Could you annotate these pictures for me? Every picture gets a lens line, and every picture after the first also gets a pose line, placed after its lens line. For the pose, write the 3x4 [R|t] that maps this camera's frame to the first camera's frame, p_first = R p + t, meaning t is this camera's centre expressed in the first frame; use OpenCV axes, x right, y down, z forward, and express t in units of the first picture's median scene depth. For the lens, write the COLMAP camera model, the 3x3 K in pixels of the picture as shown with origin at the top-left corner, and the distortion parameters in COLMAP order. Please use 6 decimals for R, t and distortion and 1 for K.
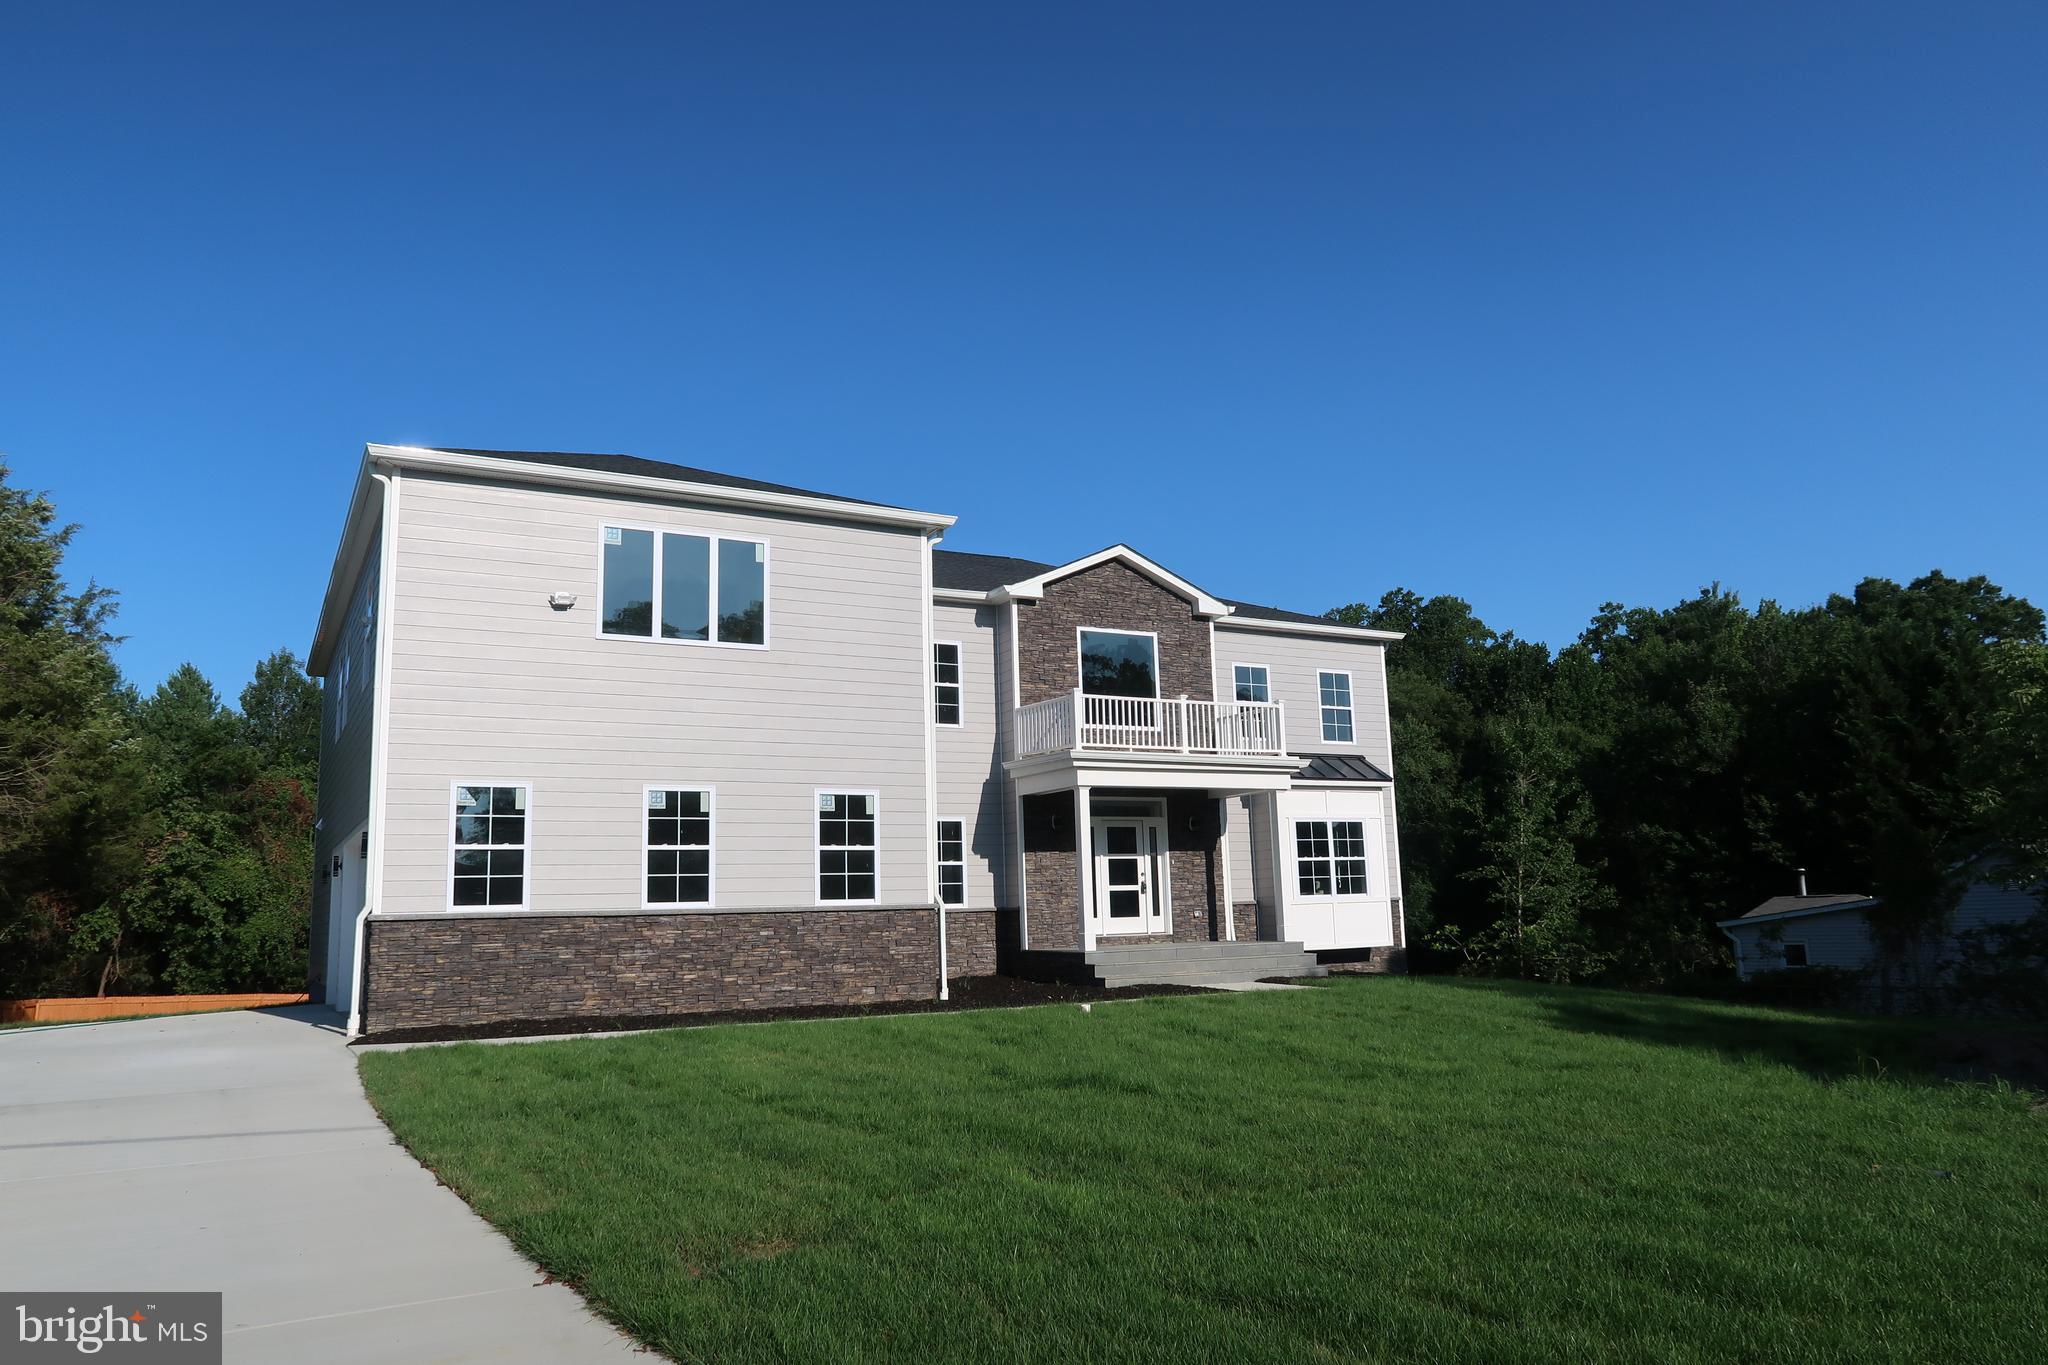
lens RADIAL K [[1422.8, 0, 1016.1], [0, 1422.8, 670.7], [0, 0, 1]] dist [-0.009382, -0.002342]
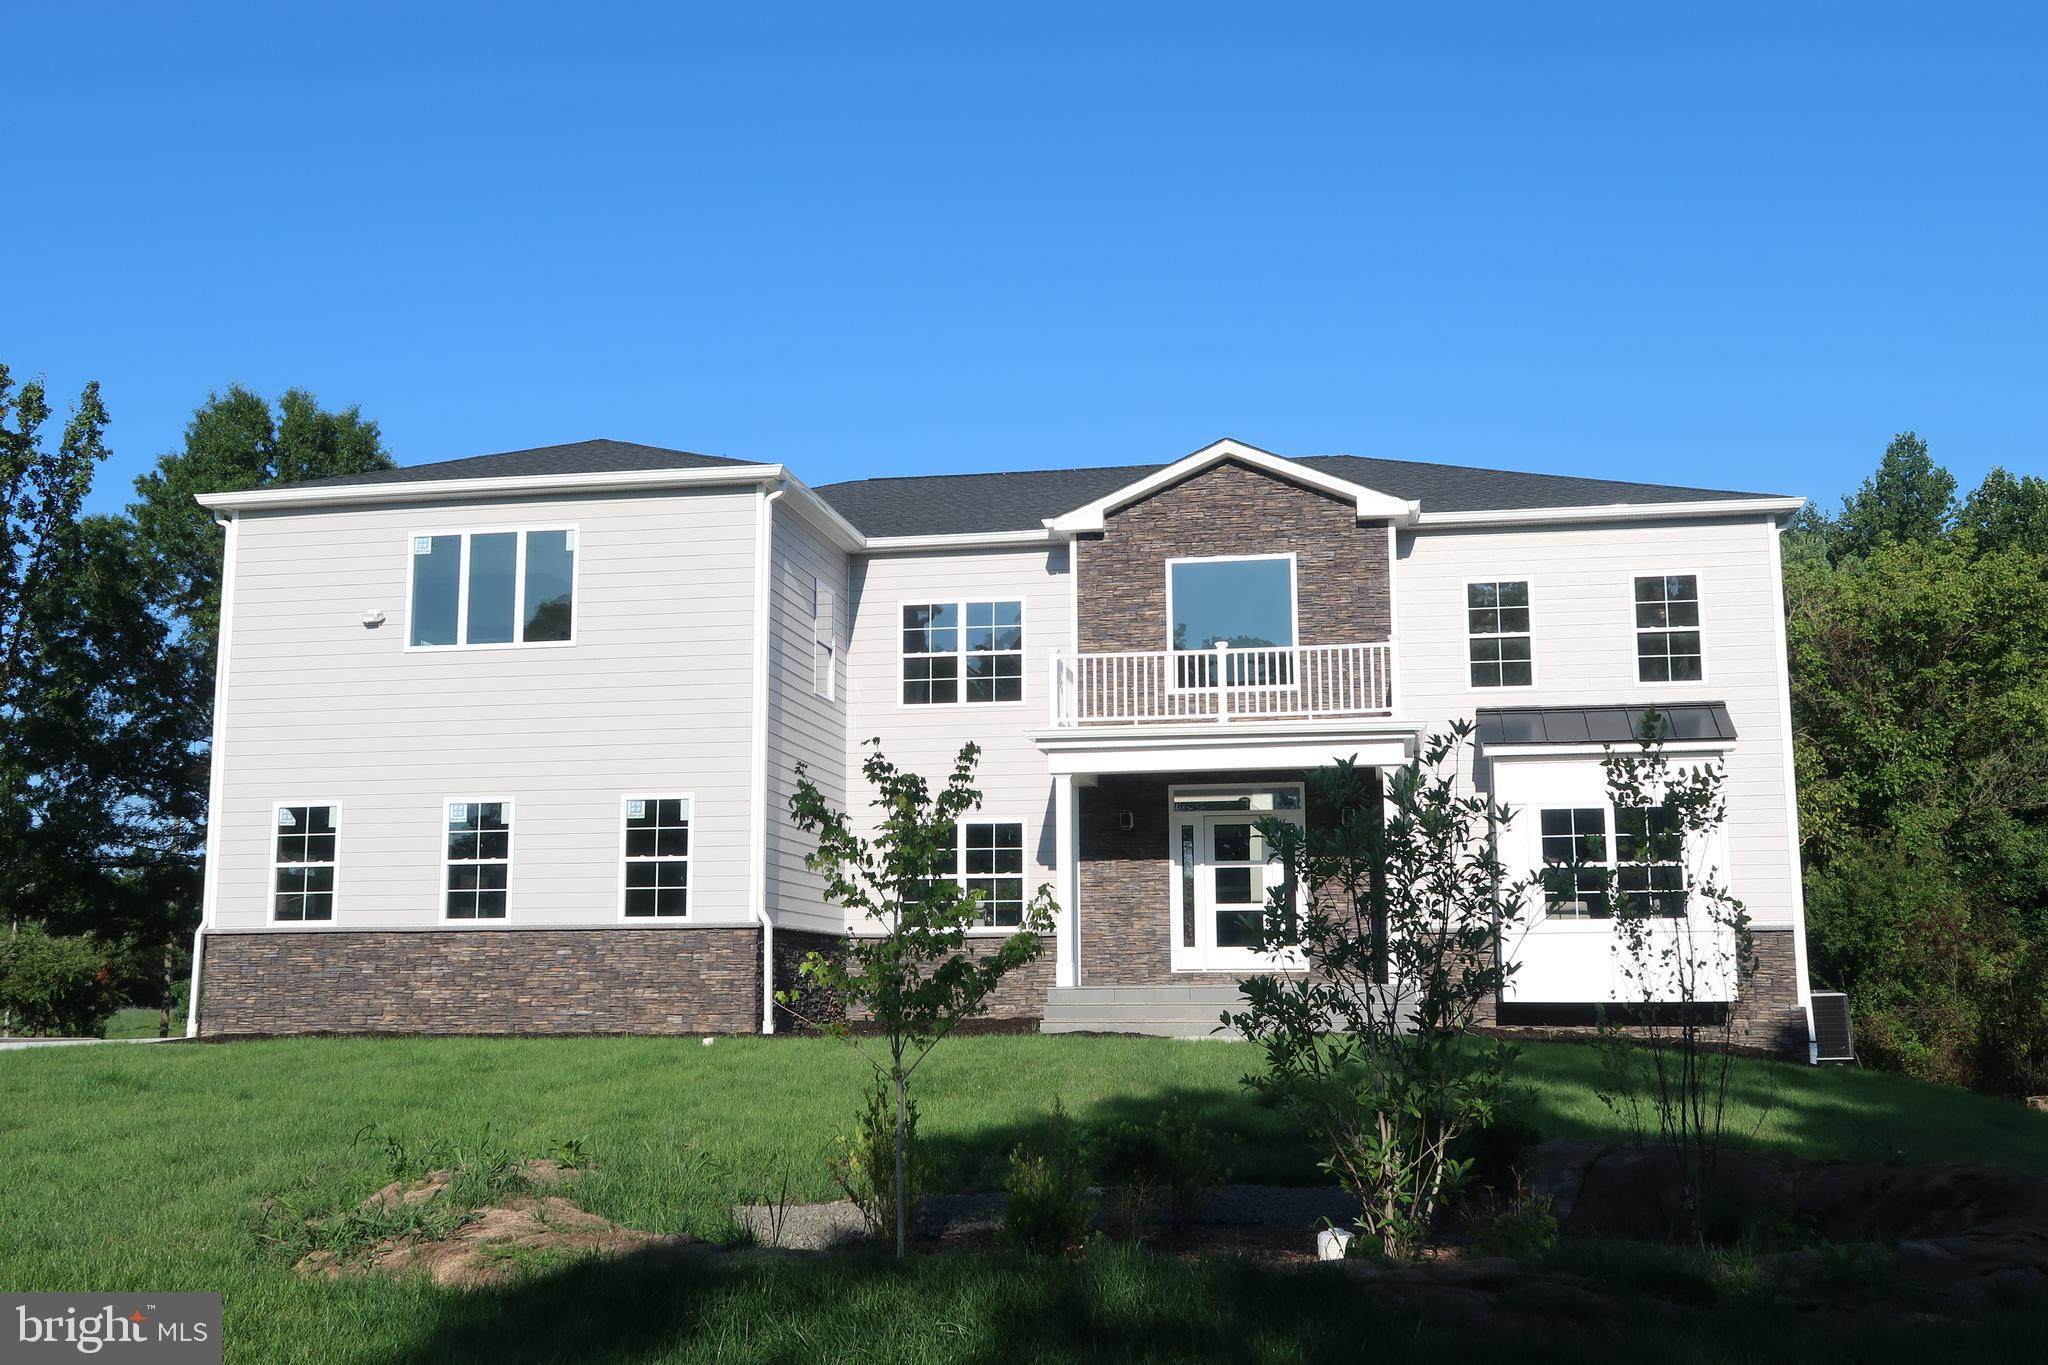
lens RADIAL K [[1994.3, 0, 1024.0], [0, 1994.3, 682.5], [0, 0, 1]] dist [0.030446, 0.009253]
pose [[0.773841, -0.071394, -0.629344, 0.662410], [0.091578, 0.995798, -0.000362, 0.027853], [0.626725, -0.057354, 0.777127, 0.138004]]
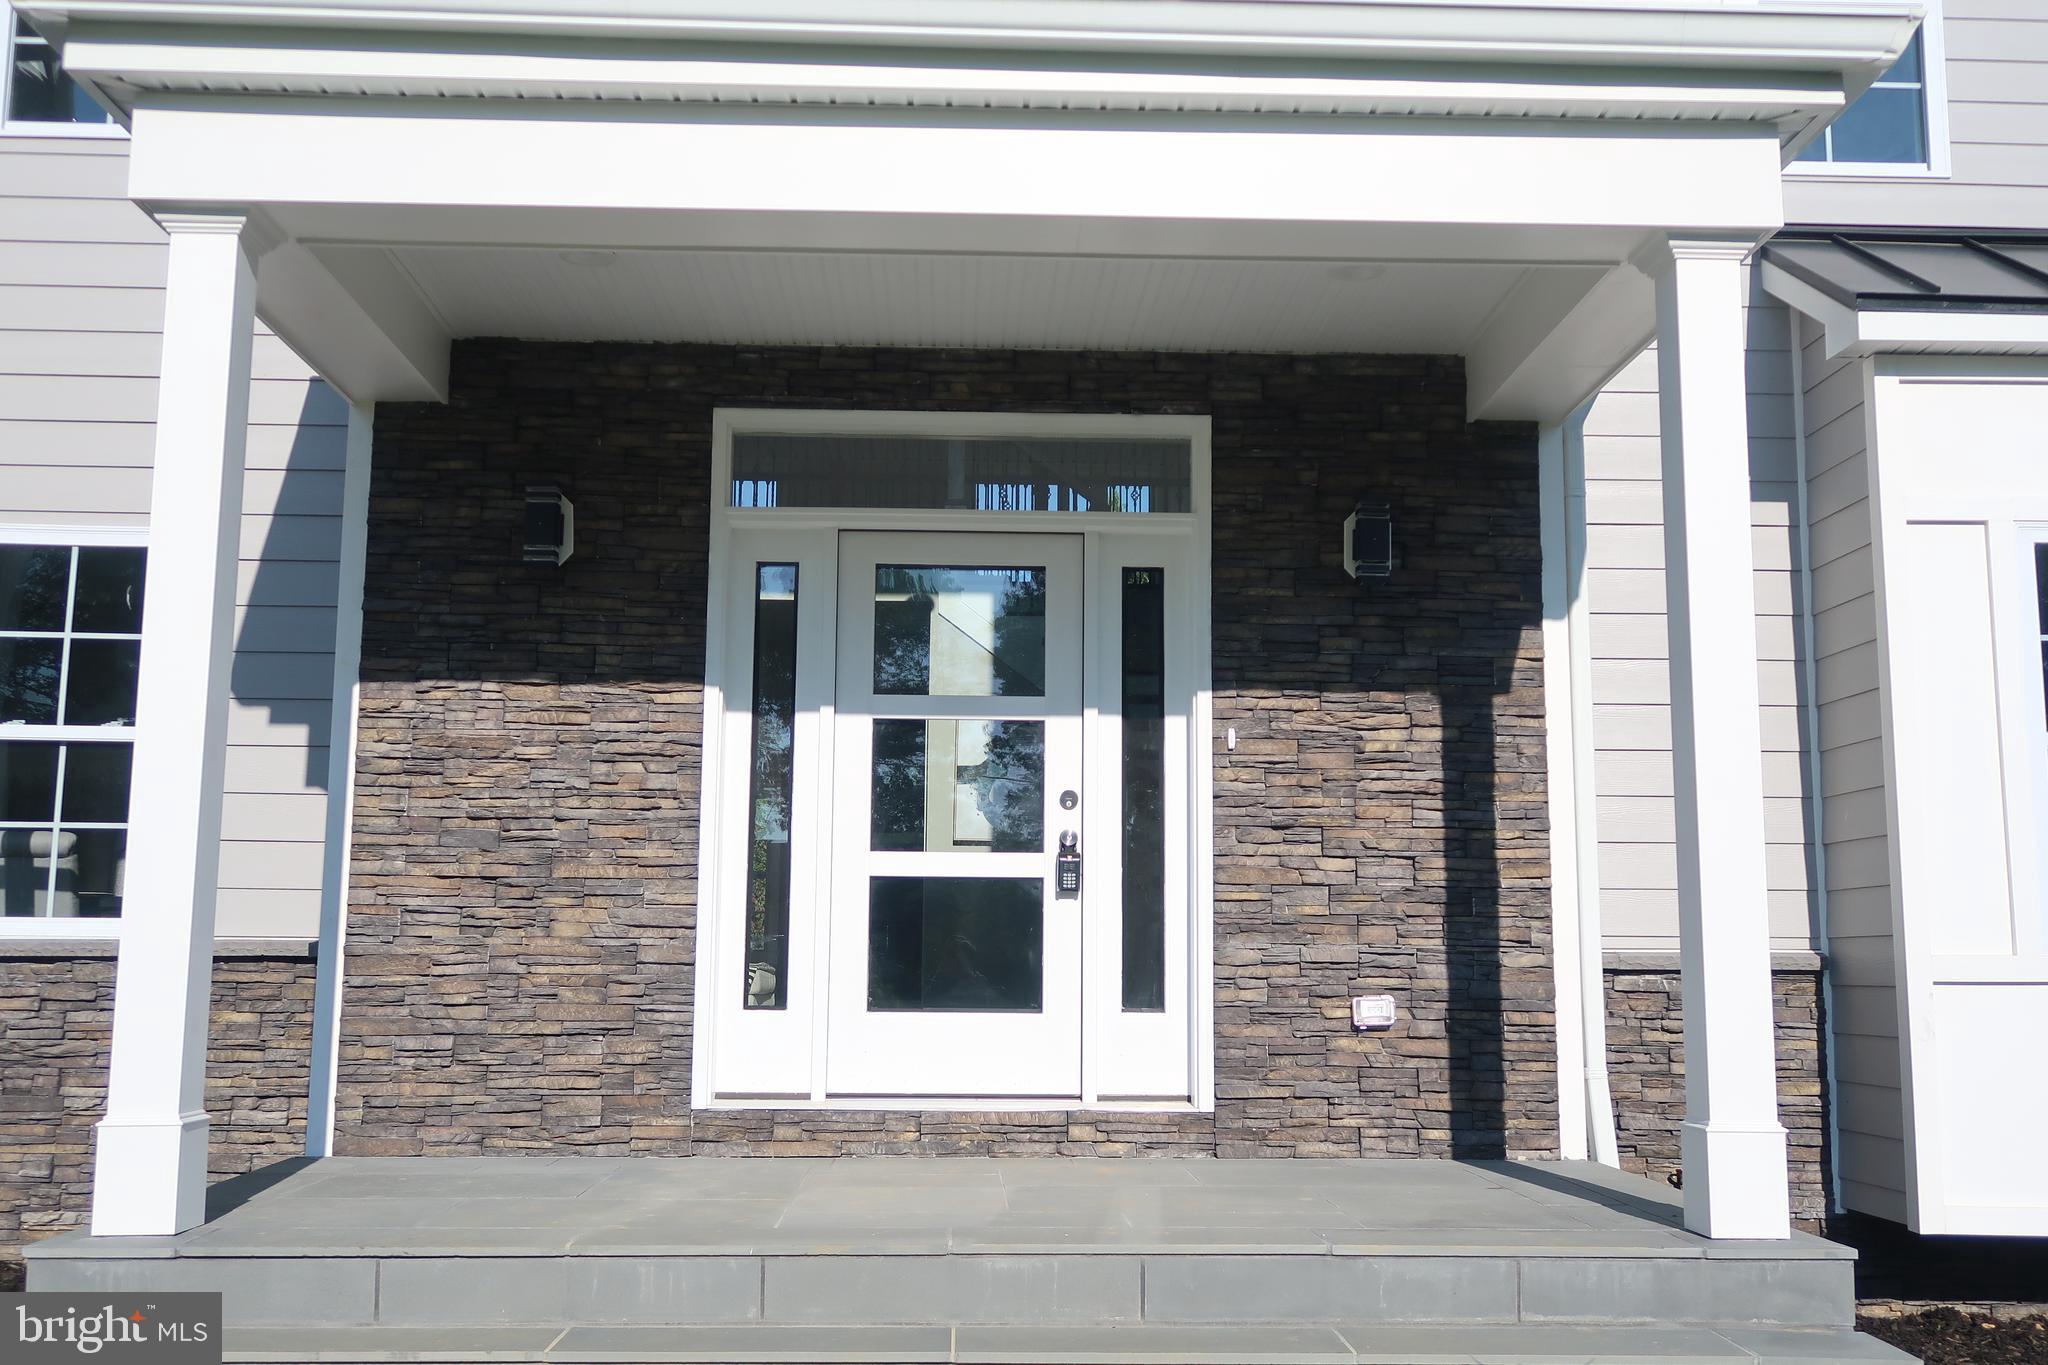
lens RADIAL K [[1994.3, 0, 1024.0], [0, 1994.3, 682.5], [0, 0, 1]] dist [0.030446, 0.009253]
pose [[0.890443, -0.029185, -0.454158, 0.217416], [0.044357, 0.998756, 0.022786, 0.123901], [0.452928, -0.040435, 0.890630, 0.772982]]
